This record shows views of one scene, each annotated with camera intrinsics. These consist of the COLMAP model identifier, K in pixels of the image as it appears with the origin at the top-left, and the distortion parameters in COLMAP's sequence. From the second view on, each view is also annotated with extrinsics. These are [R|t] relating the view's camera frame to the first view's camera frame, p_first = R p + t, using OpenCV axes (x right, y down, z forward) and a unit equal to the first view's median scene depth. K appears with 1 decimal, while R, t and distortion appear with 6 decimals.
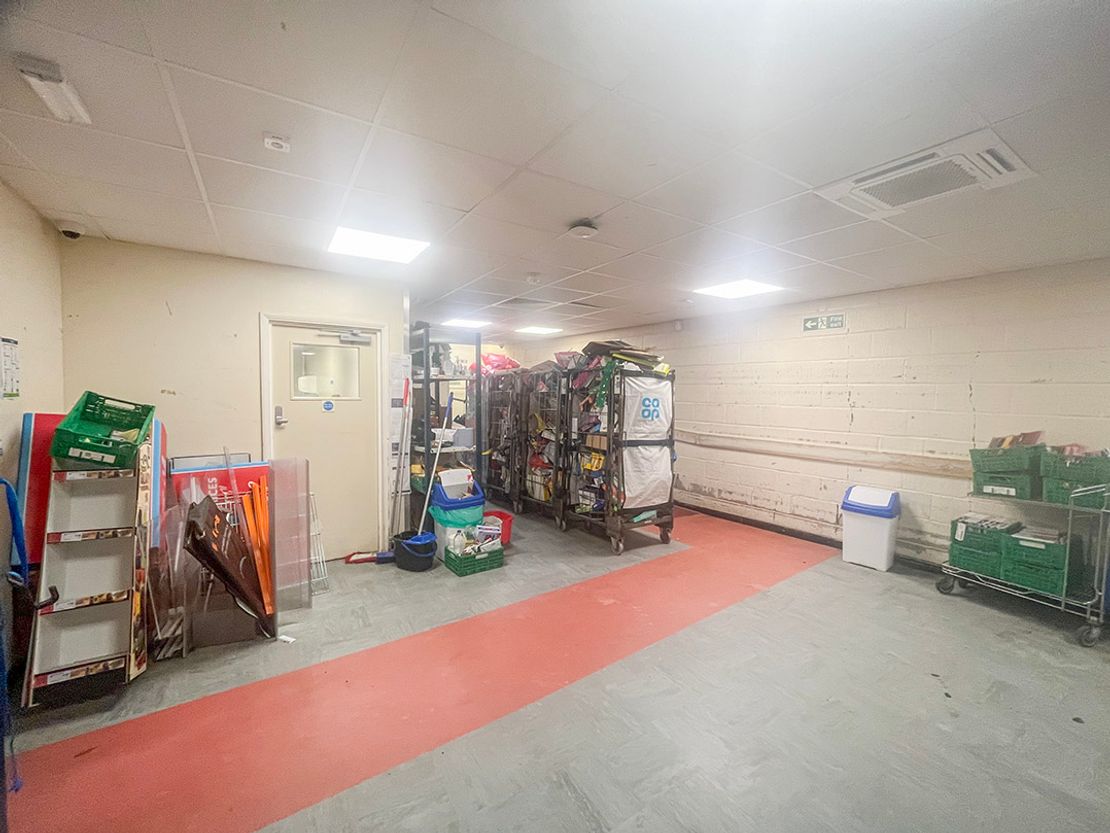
lens RADIAL K [[467.9, 0, 555.0], [0, 467.9, 416.5], [0, 0, 1]] dist [-0.001543, -0.000043]
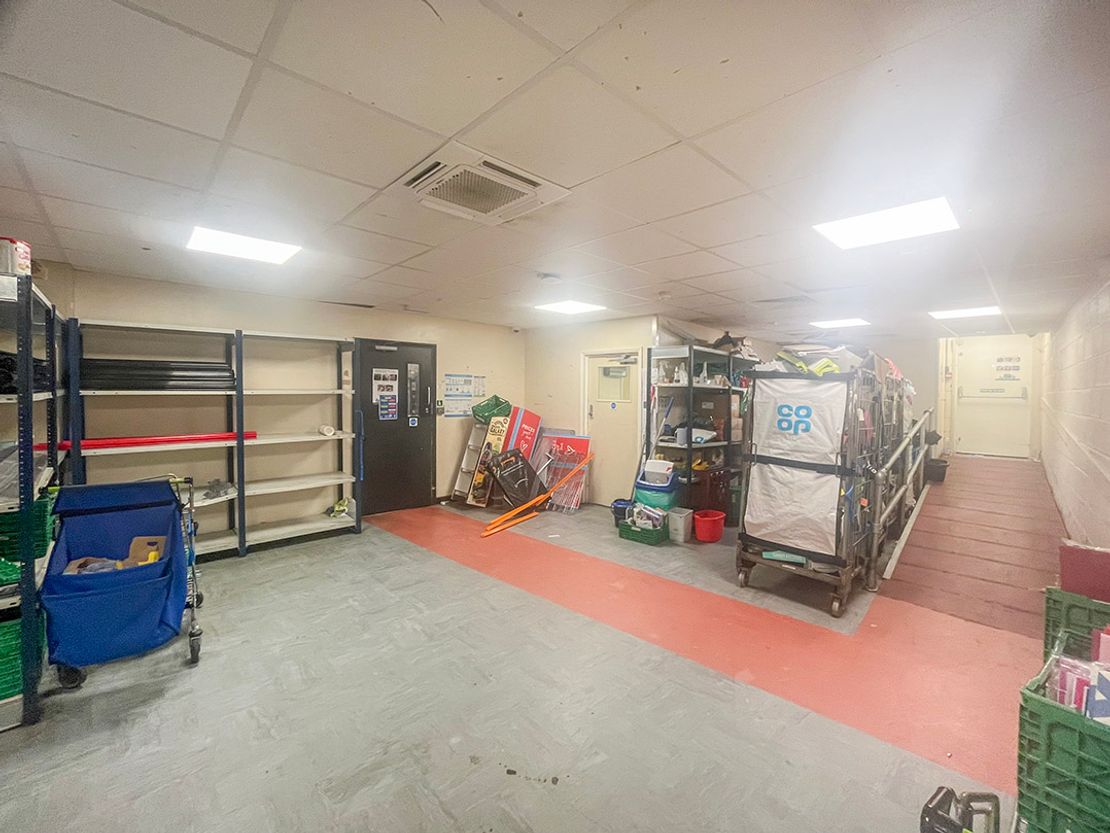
lens RADIAL K [[452.0, 0, 555.5], [0, 452.0, 405.4], [0, 0, 1]] dist [0.000353, 0.000025]
pose [[0.205504, 0.019807, -0.978456, 0.865410], [-0.063866, 0.997935, 0.006787, -0.019440], [0.976570, 0.061096, 0.206345, 0.473956]]
